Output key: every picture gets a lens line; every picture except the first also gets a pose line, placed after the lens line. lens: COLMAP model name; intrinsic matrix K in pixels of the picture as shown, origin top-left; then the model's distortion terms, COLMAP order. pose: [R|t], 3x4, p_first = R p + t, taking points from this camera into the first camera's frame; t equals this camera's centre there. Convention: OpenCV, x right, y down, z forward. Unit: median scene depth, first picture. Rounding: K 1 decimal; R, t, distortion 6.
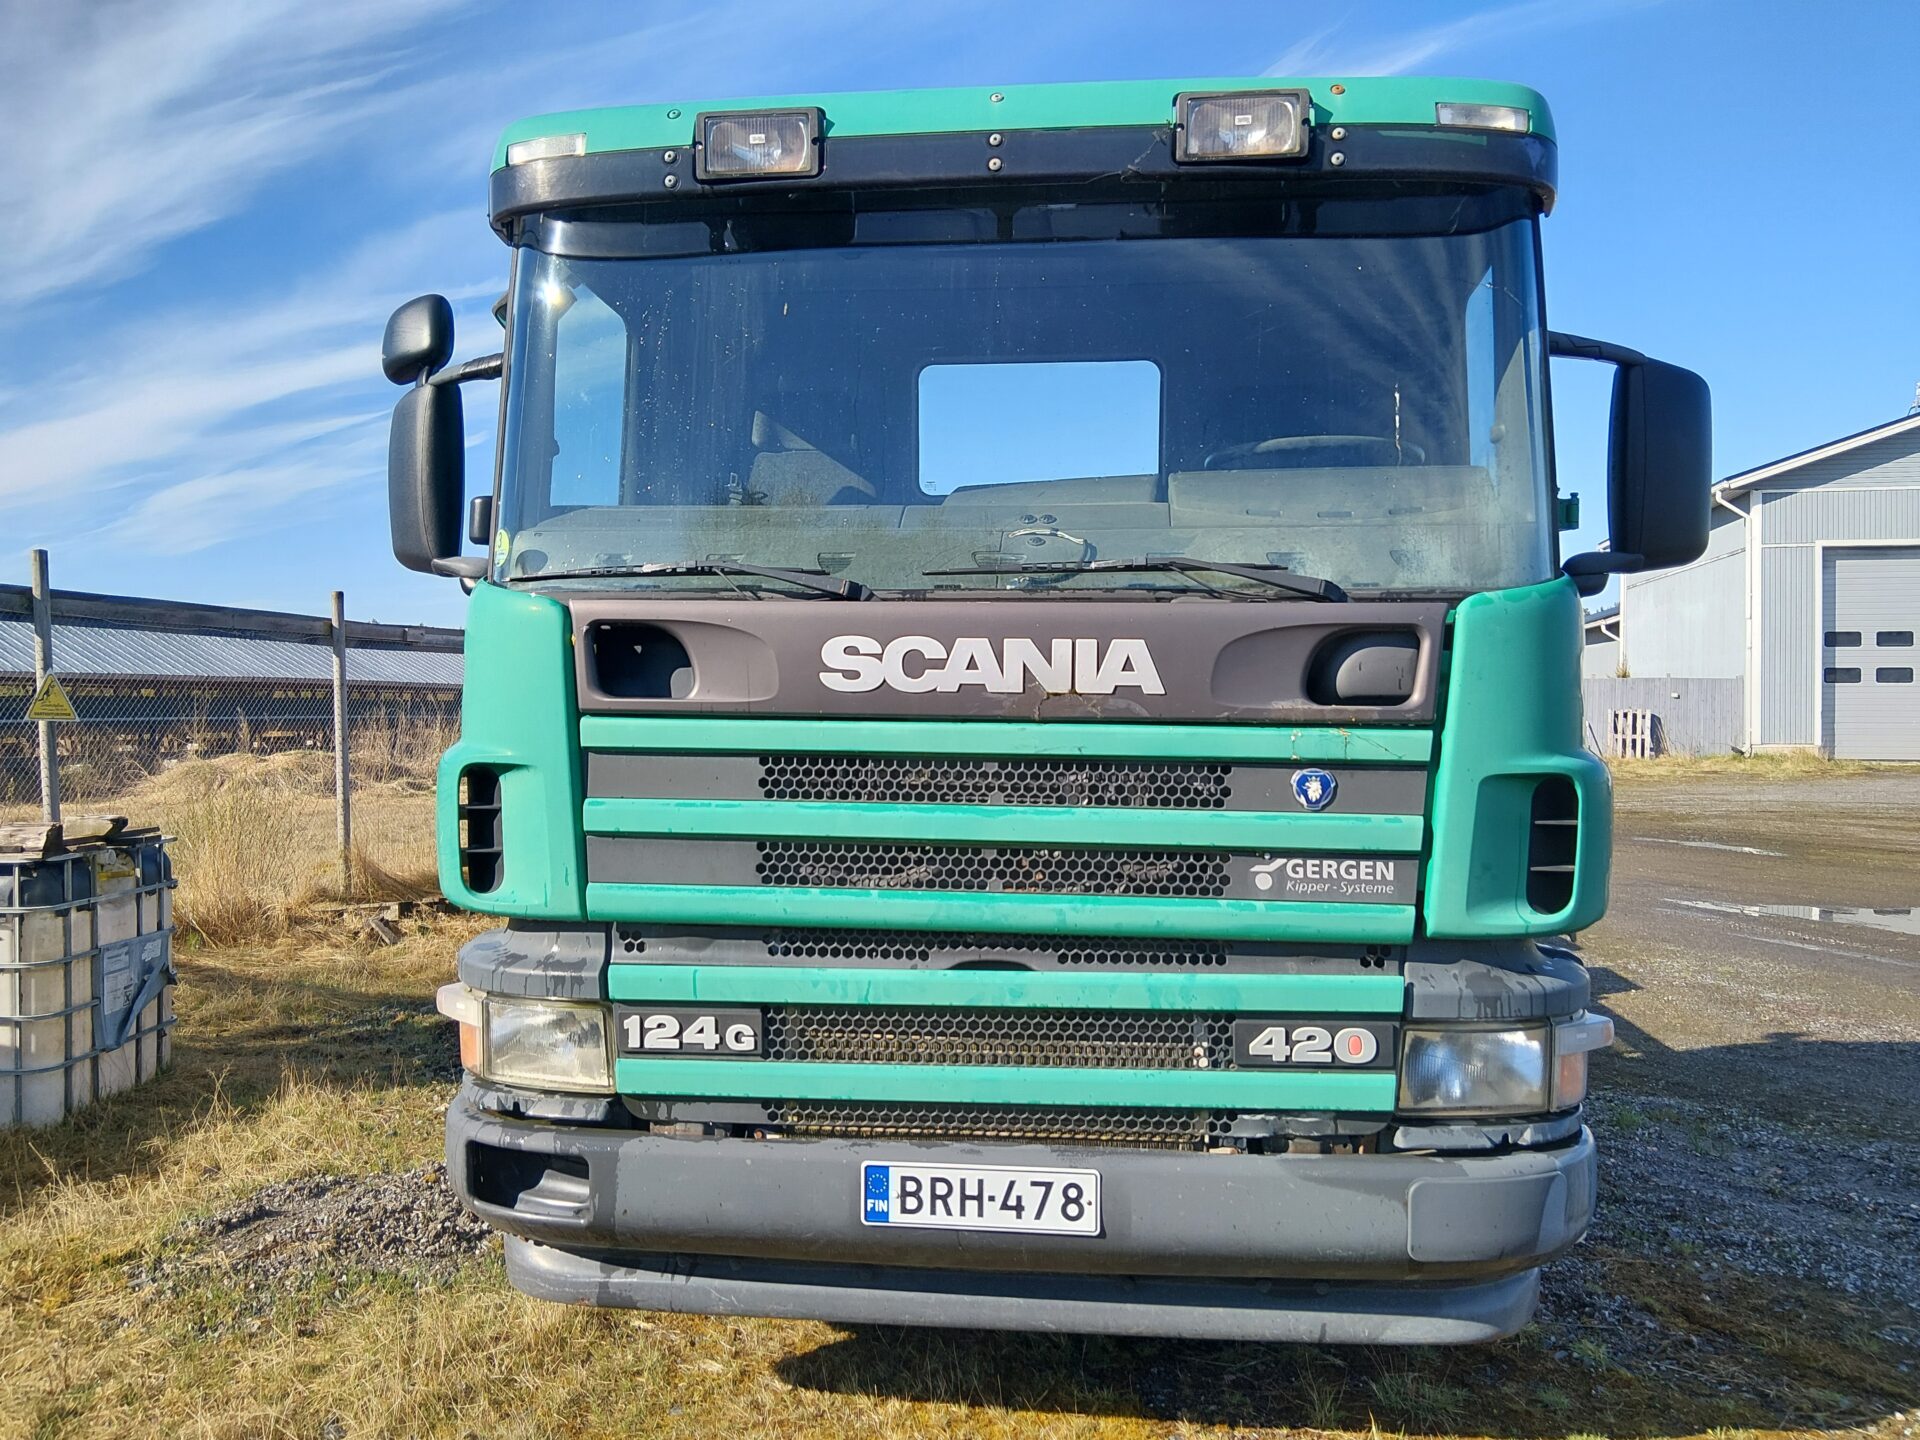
lens RADIAL K [[1451.7, 0, 956.6], [0, 1451.7, 708.9], [0, 0, 1]] dist [0.130713, -0.238045]
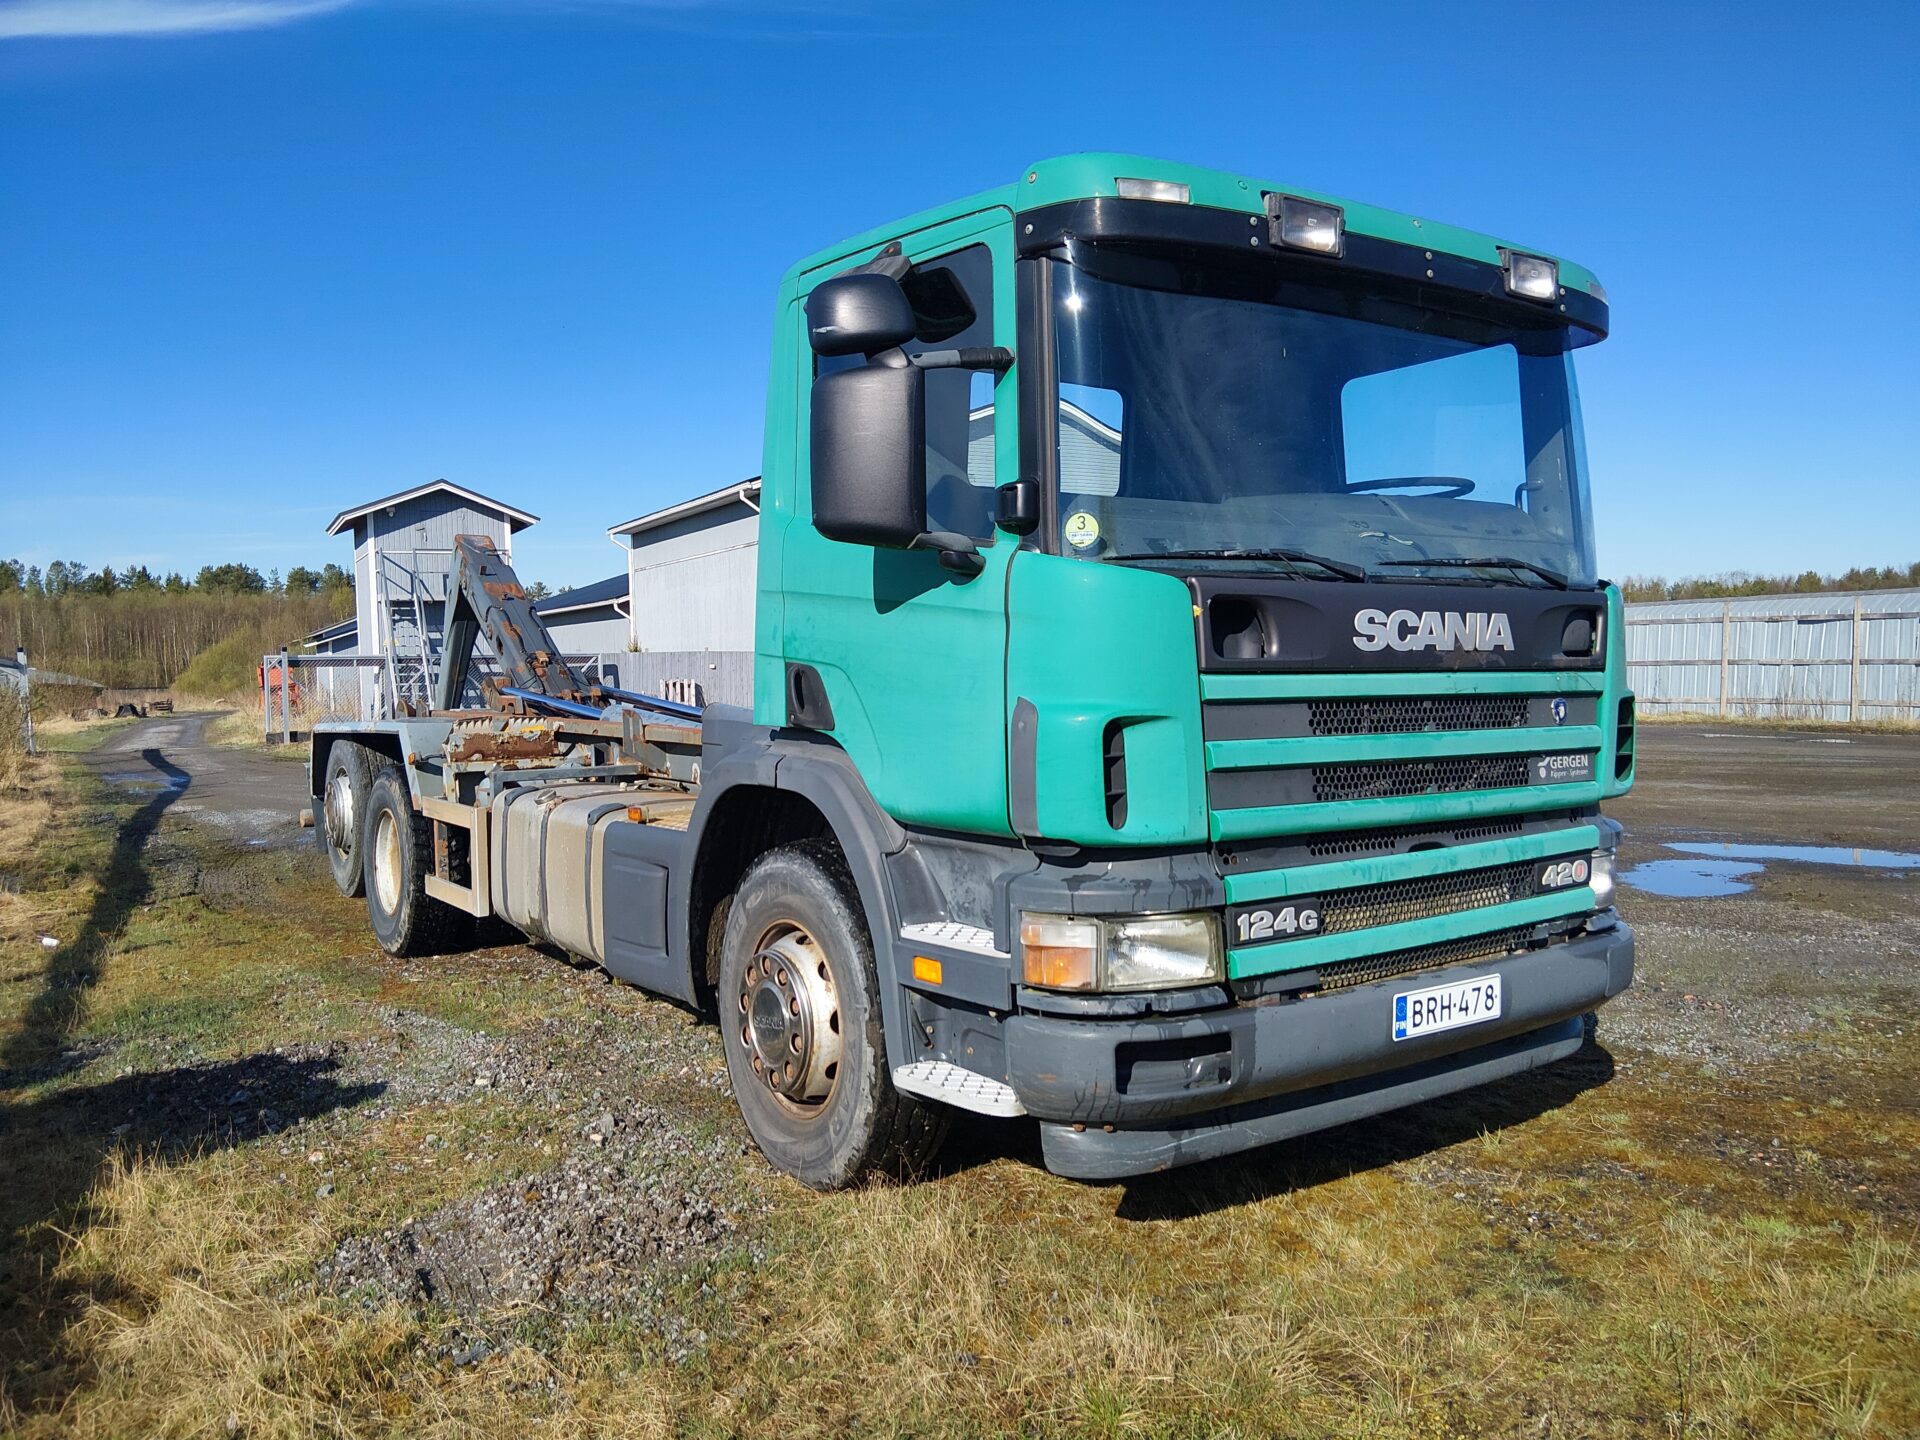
lens RADIAL K [[1451.7, 0, 956.6], [0, 1451.7, 708.9], [0, 0, 1]] dist [0.130713, -0.238045]
pose [[0.755271, -0.033535, 0.654554, -1.225419], [0.022874, 0.999430, 0.024811, -0.000916], [-0.655013, -0.003766, 0.755608, 0.228880]]
